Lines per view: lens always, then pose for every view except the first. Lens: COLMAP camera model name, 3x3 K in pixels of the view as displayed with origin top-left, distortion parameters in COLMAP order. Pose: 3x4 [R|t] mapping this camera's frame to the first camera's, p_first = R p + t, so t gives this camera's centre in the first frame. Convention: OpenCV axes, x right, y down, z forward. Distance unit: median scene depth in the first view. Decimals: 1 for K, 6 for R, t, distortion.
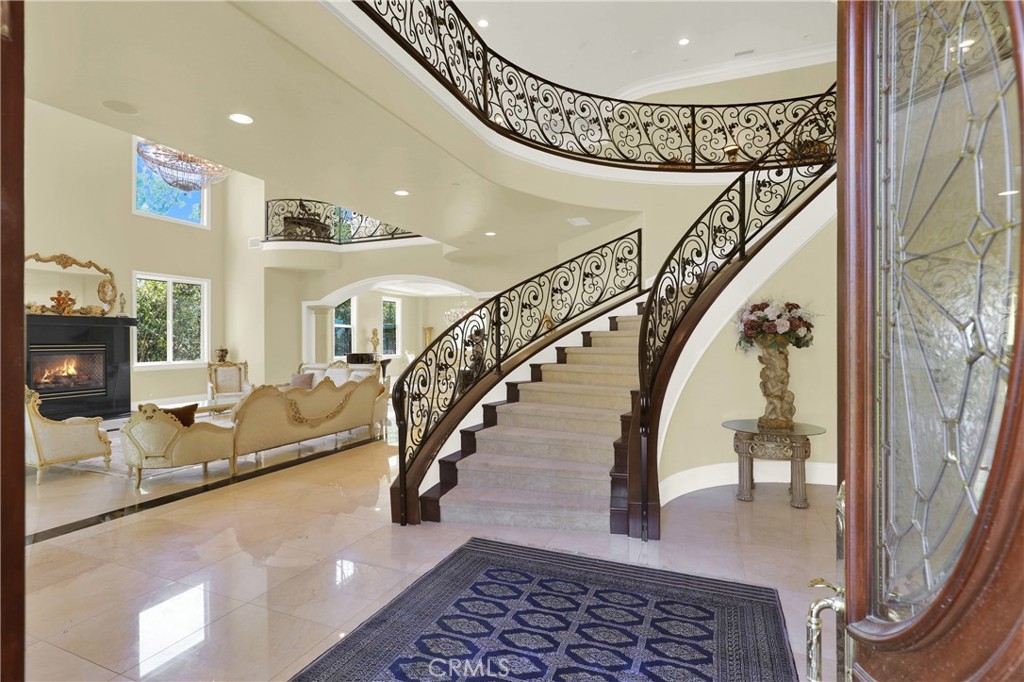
lens RADIAL K [[466.8, 0, 512.0], [0, 466.8, 341.0], [0, 0, 1]] dist [-0.040765, 0.000014]
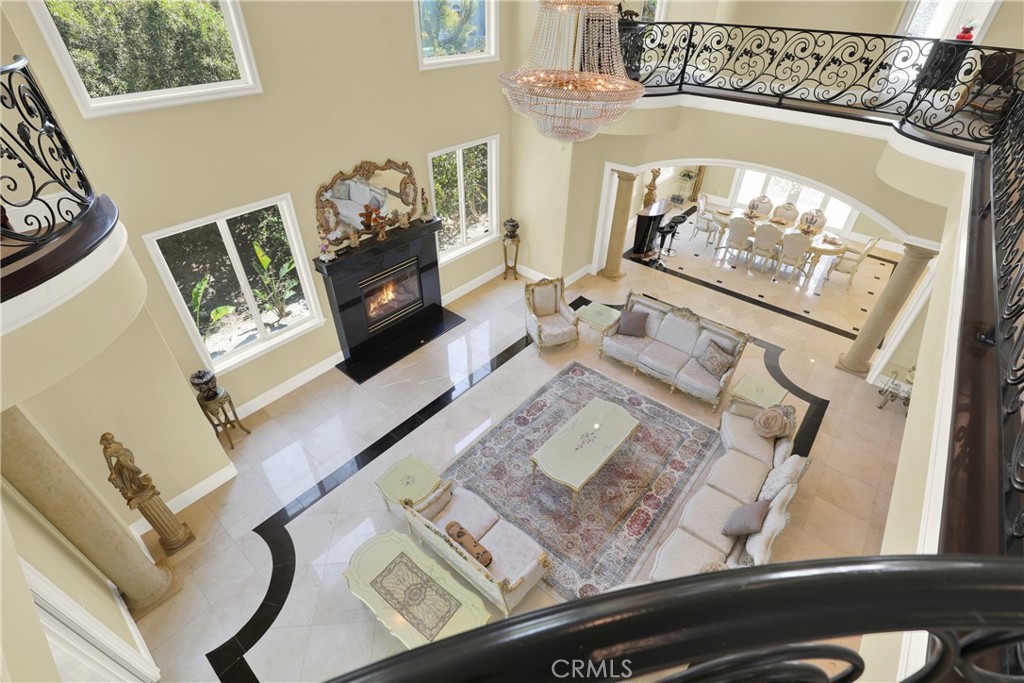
lens RADIAL K [[466.8, 0, 512.0], [0, 466.8, 341.5], [0, 0, 1]] dist [-0.040765, 0.000014]
pose [[0.945317, 0.209177, -0.250241, -0.450446], [-0.016793, 0.797450, 0.603151, -0.394303], [0.325720, -0.565967, 0.757356, 0.273484]]
